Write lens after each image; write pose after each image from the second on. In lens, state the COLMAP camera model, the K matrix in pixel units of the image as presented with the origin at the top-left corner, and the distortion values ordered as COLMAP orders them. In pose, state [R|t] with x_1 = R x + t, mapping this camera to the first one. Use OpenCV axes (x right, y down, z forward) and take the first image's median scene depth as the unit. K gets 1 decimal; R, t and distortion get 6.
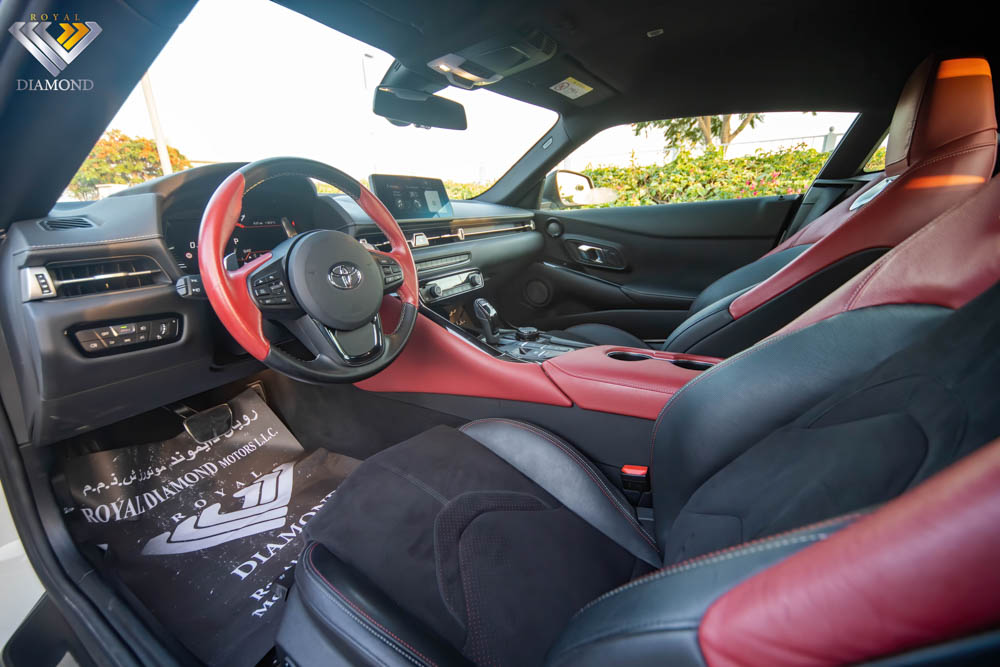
lens RADIAL K [[414.8, 0, 500.0], [0, 414.8, 333.5], [0, 0, 1]] dist [-0.007729, 0.000355]
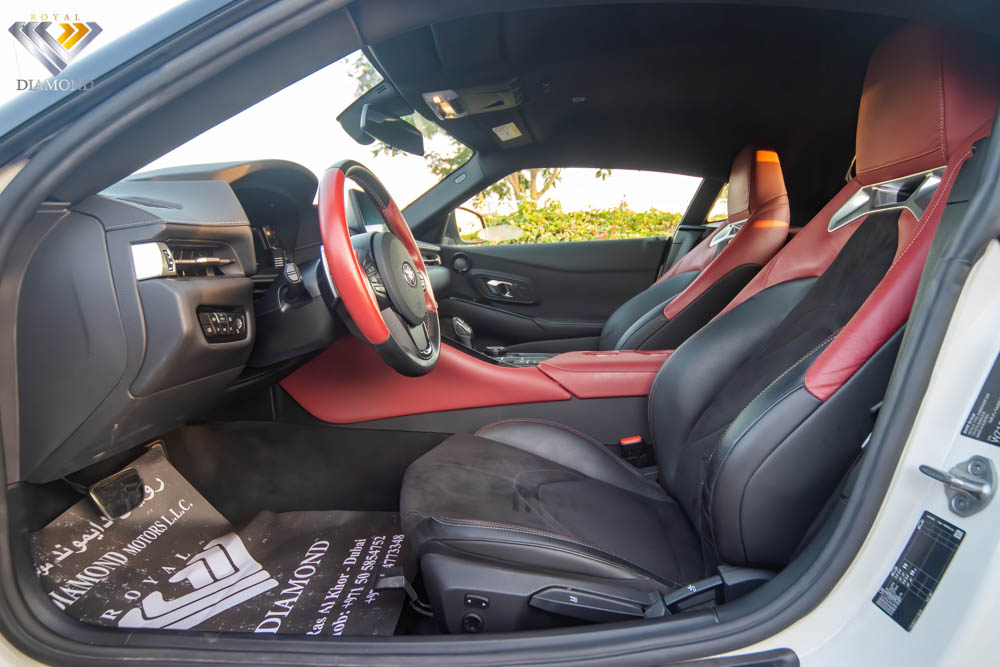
lens RADIAL K [[466.6, 0, 572.9], [0, 466.6, 334.9], [0, 0, 1]] dist [-0.013857, -0.000084]
pose [[0.887223, -0.055641, 0.457972, -0.345625], [0.111882, 0.989016, -0.096587, 0.108801], [-0.447568, 0.136933, 0.883704, -0.134083]]
